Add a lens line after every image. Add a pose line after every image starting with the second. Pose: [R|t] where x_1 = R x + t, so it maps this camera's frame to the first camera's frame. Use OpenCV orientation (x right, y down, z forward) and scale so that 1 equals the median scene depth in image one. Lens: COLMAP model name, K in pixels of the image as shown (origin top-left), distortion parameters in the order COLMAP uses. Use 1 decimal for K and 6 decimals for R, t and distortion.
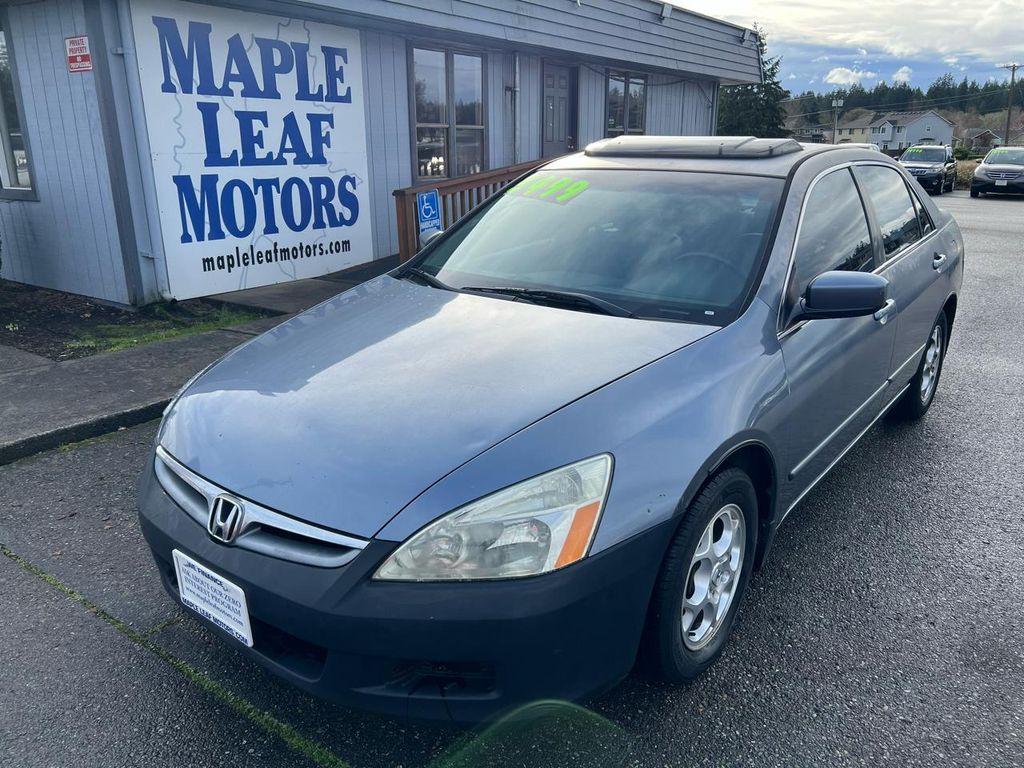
lens RADIAL K [[781.5, 0, 510.8], [0, 781.5, 390.9], [0, 0, 1]] dist [0.007919, 0.003959]
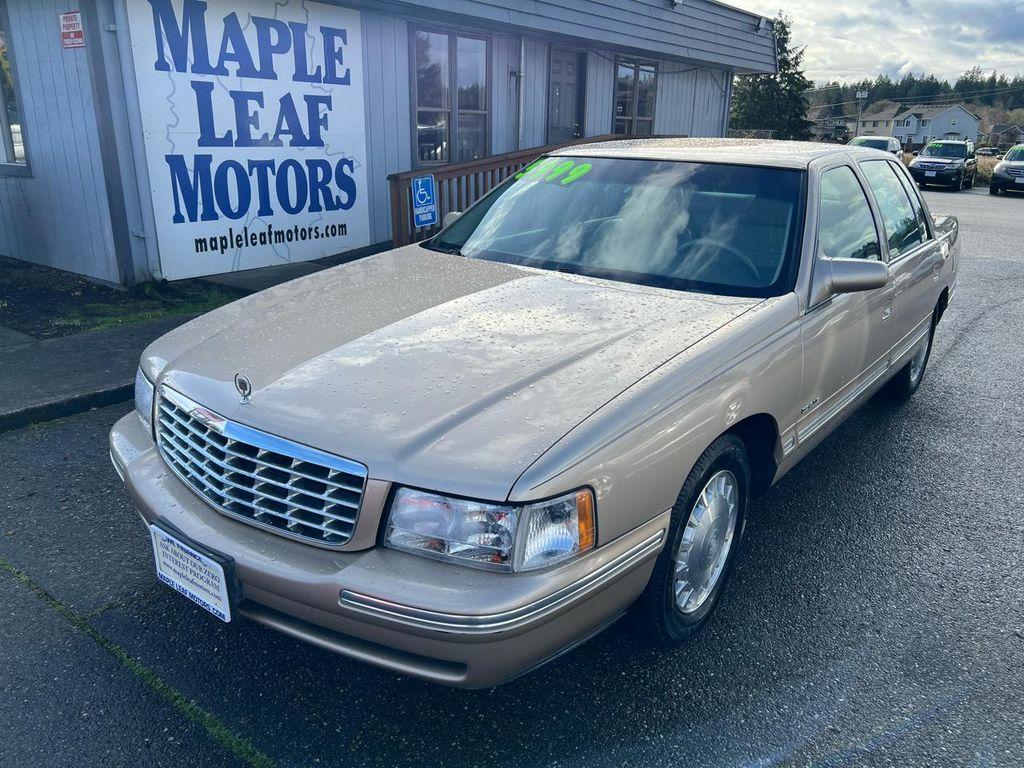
lens RADIAL K [[781.5, 0, 511.7], [0, 781.5, 394.9], [0, 0, 1]] dist [0.007919, 0.003959]
pose [[0.999503, 0.027093, -0.016143, 0.029513], [-0.026733, 0.999399, 0.022059, -0.003462], [0.016731, -0.021616, 0.999626, 0.004812]]
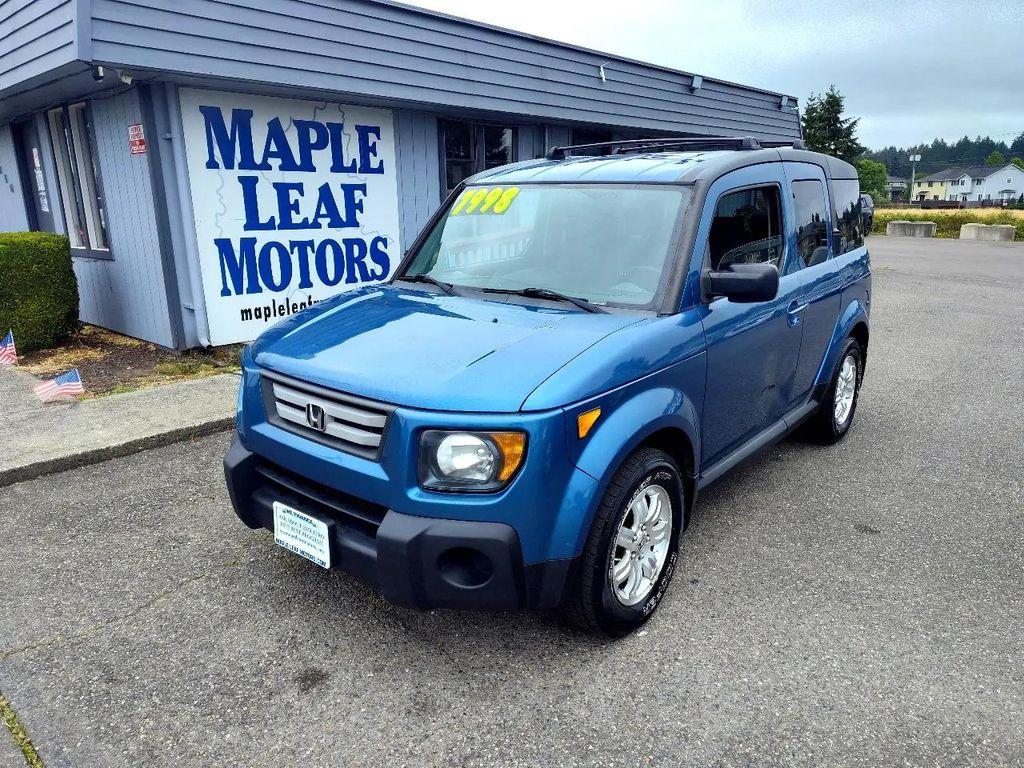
lens RADIAL K [[703.9, 0, 521.6], [0, 703.9, 387.4], [0, 0, 1]] dist [0.035152, -0.042494]
pose [[0.991921, 0.022217, -0.124896, 0.141074], [-0.027796, 0.998684, -0.043102, -0.020215], [0.123774, 0.046225, 0.991233, 0.022709]]
